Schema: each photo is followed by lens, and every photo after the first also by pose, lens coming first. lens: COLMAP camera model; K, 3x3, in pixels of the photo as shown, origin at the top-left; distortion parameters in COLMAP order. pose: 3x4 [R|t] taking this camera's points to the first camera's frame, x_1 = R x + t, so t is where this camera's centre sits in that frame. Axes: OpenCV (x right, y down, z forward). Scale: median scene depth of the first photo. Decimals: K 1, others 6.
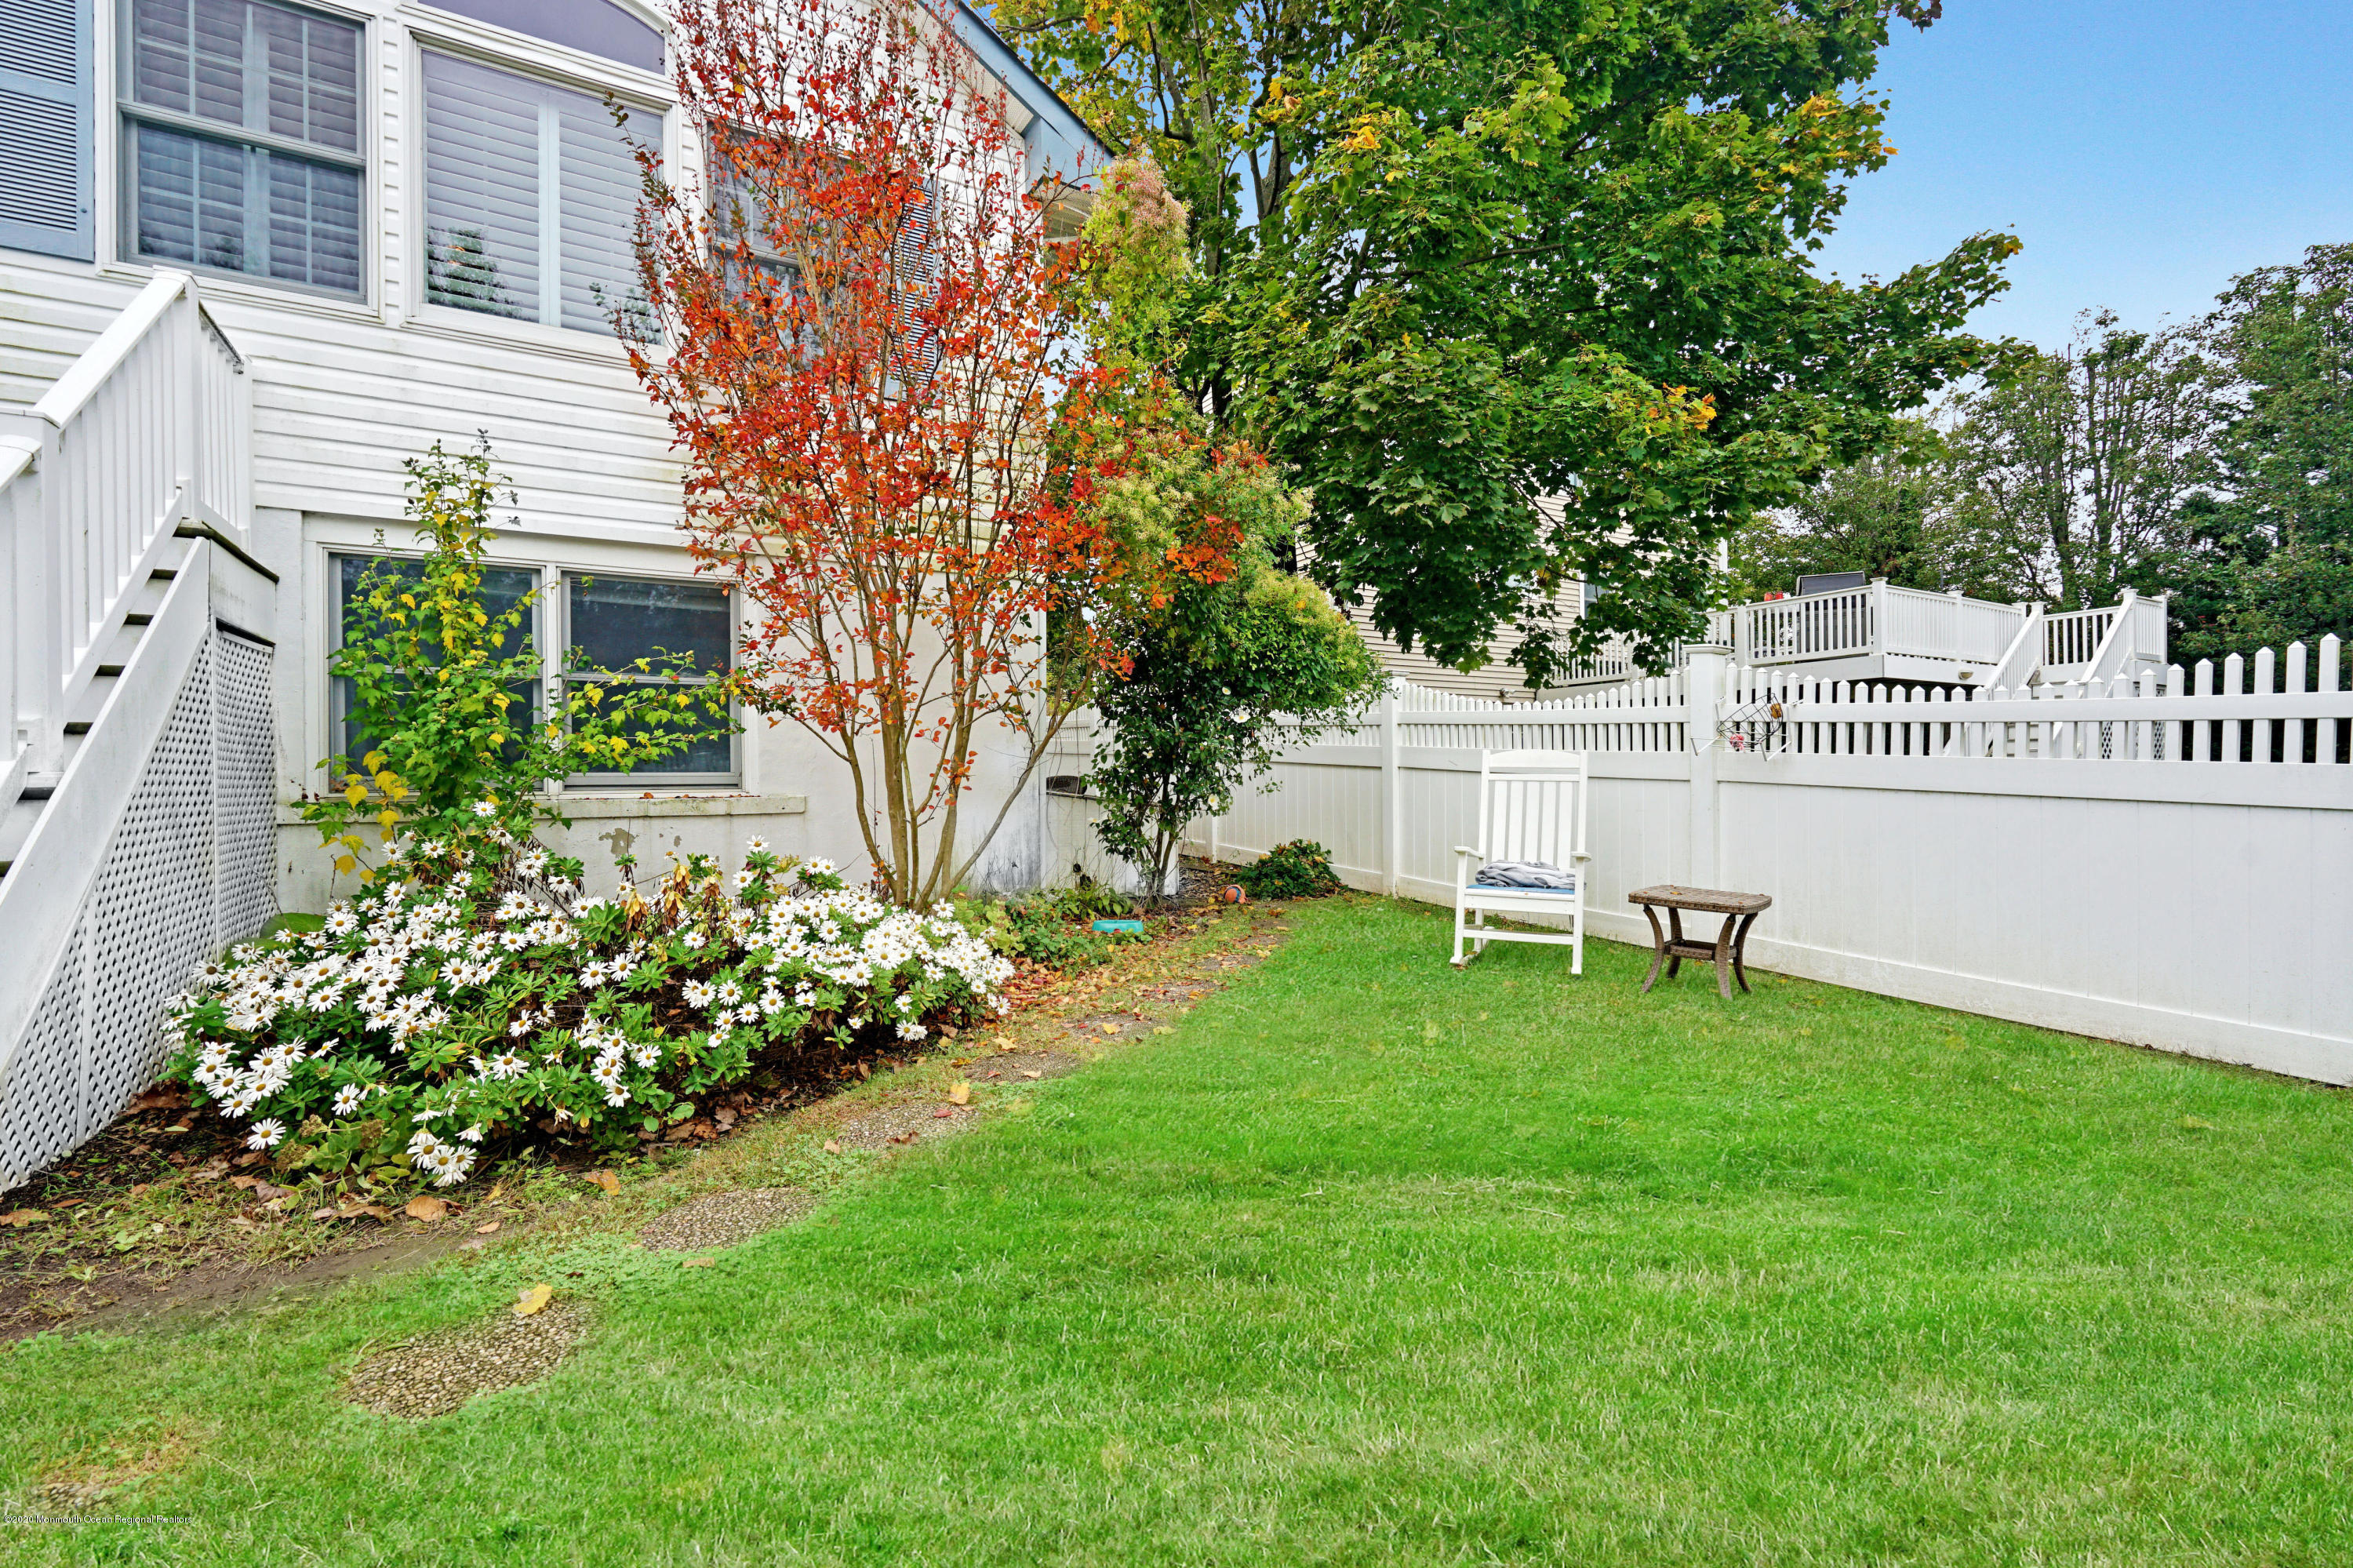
lens RADIAL K [[1059.2, 0, 1182.9], [0, 1059.2, 802.4], [0, 0, 1]] dist [-0.015679, 0.009820]
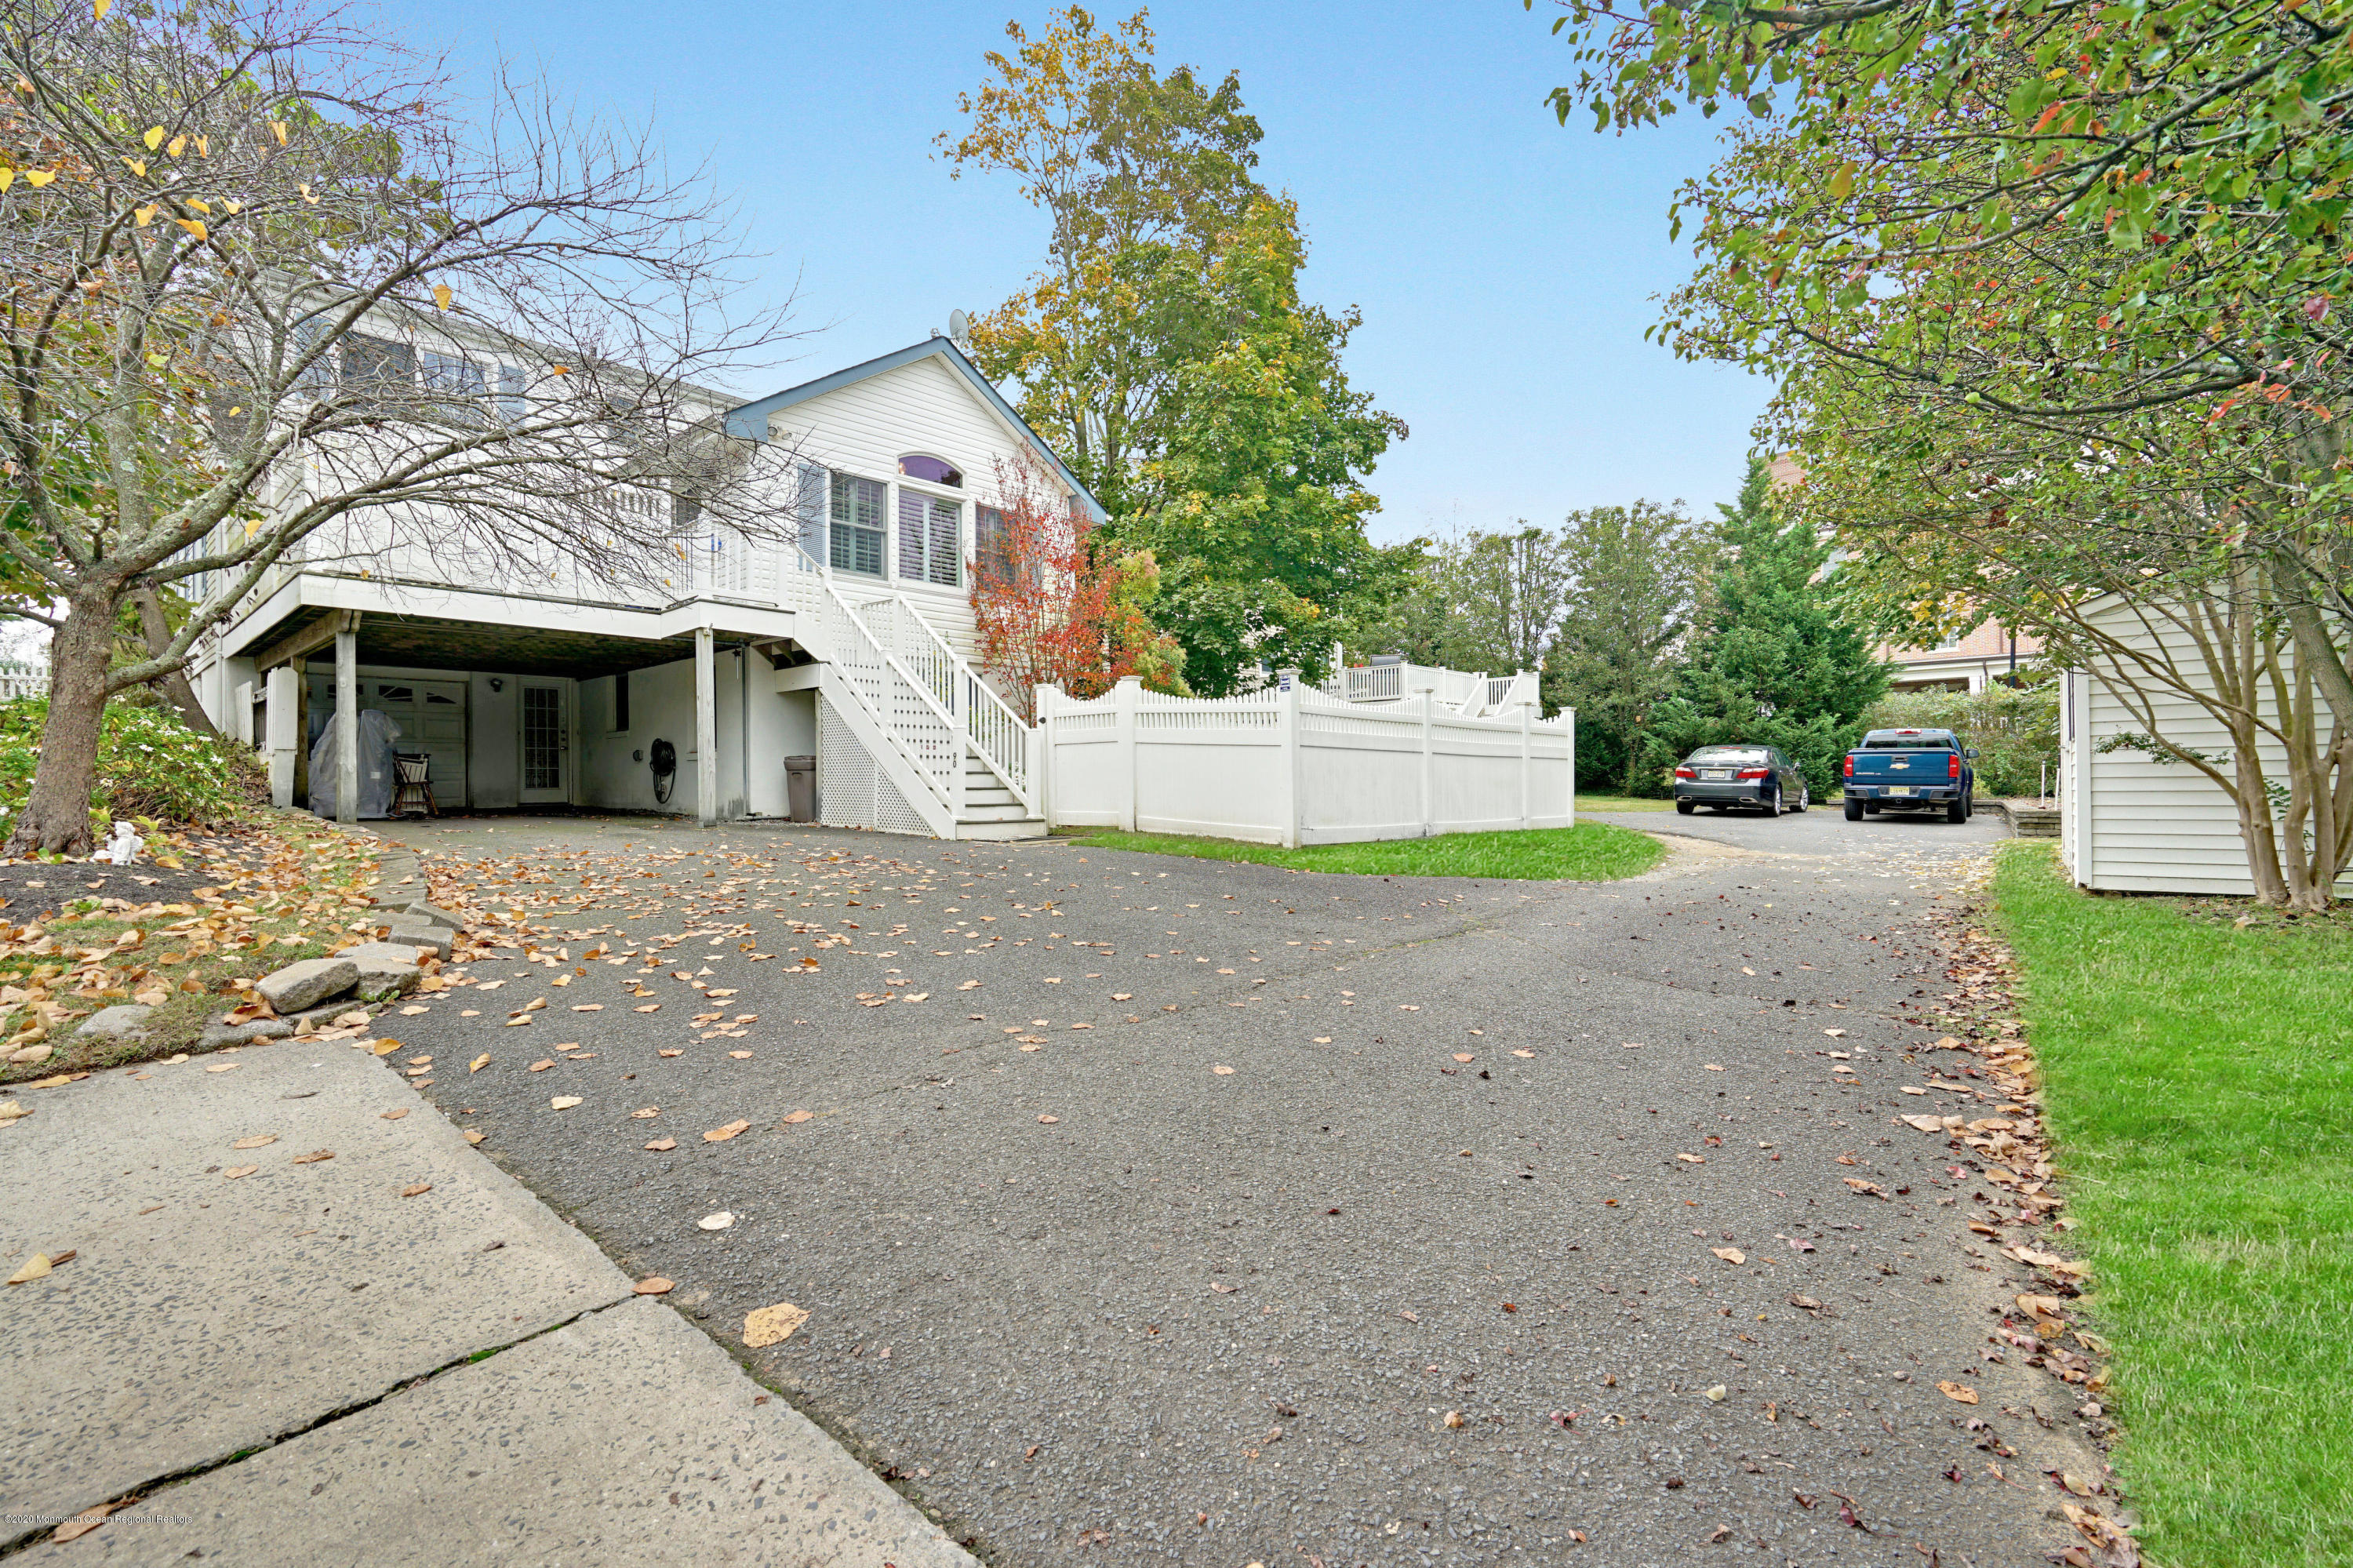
lens RADIAL K [[1059.2, 0, 1182.9], [0, 1059.2, 802.4], [0, 0, 1]] dist [-0.015679, 0.009820]
pose [[0.954054, 0.001048, 0.299633, -0.503737], [-0.002954, 0.999978, 0.005911, 0.066394], [-0.299620, -0.006525, 0.954036, -1.179210]]
